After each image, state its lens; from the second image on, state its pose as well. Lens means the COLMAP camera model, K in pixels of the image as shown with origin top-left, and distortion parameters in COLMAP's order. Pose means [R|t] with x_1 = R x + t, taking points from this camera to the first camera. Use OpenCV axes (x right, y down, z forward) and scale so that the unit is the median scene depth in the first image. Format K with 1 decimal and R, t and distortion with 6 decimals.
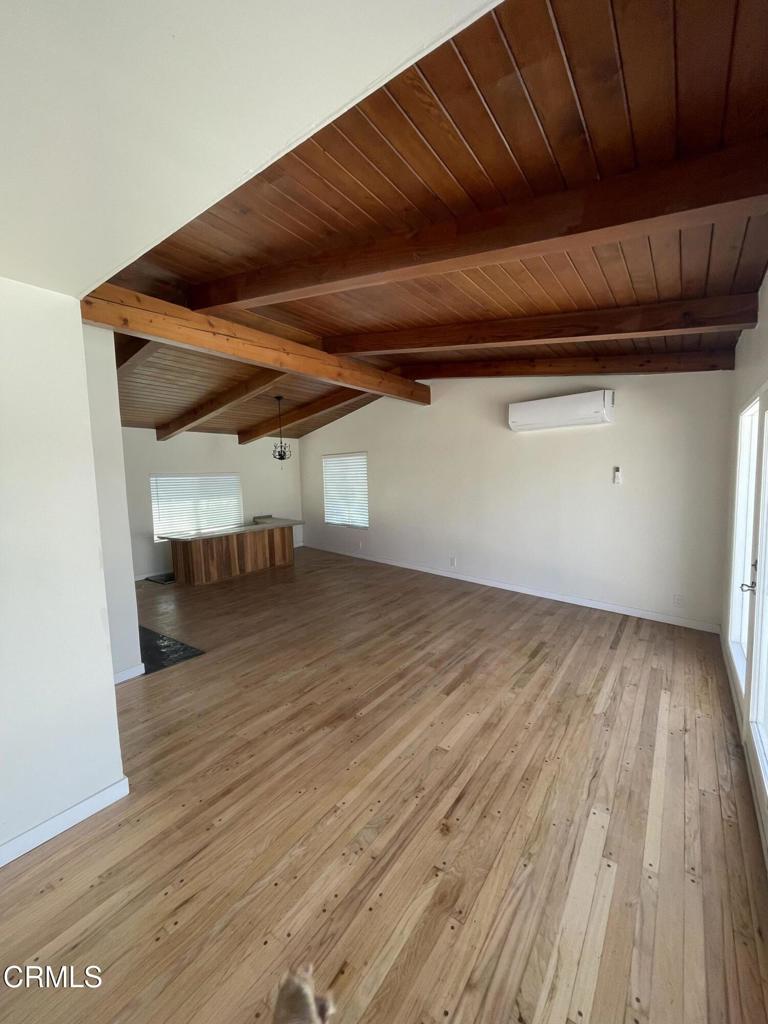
lens RADIAL K [[413.1, 0, 381.5], [0, 413.1, 512.2], [0, 0, 1]] dist [-0.000668, 0.000361]
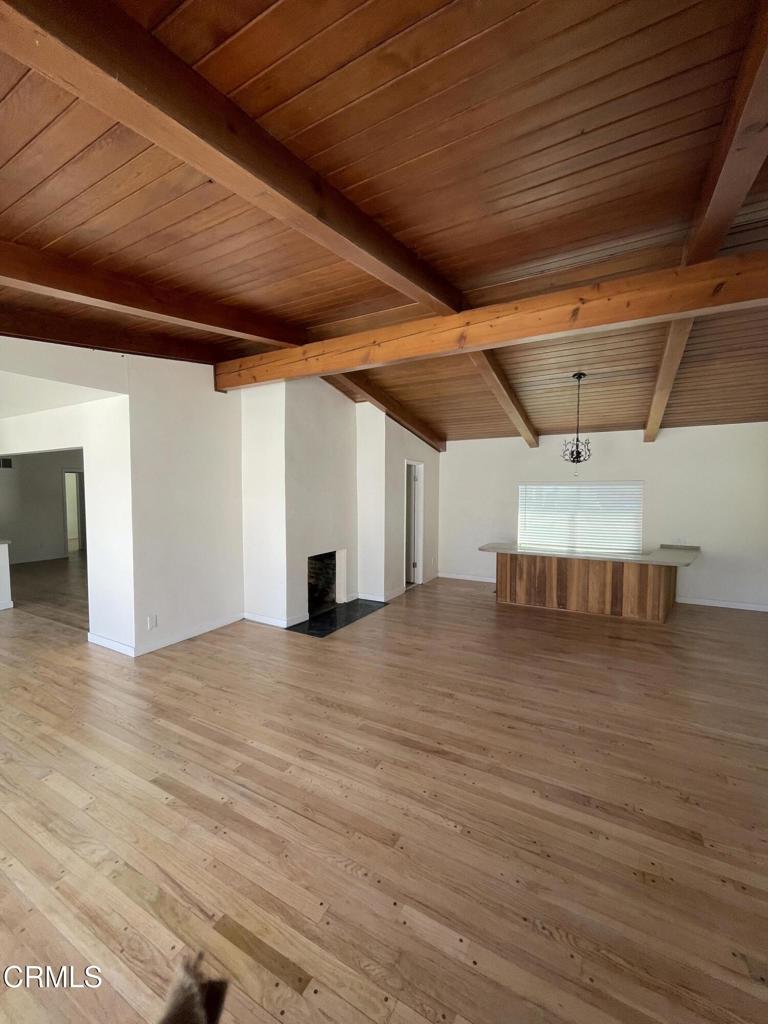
lens RADIAL K [[413.1, 0, 382.9], [0, 413.1, 512.2], [0, 0, 1]] dist [-0.000668, 0.000361]
pose [[0.128281, 0.080032, -0.988503, 0.712633], [-0.096383, 0.993026, 0.067890, -0.102037], [0.987043, 0.086566, 0.135100, 0.992845]]
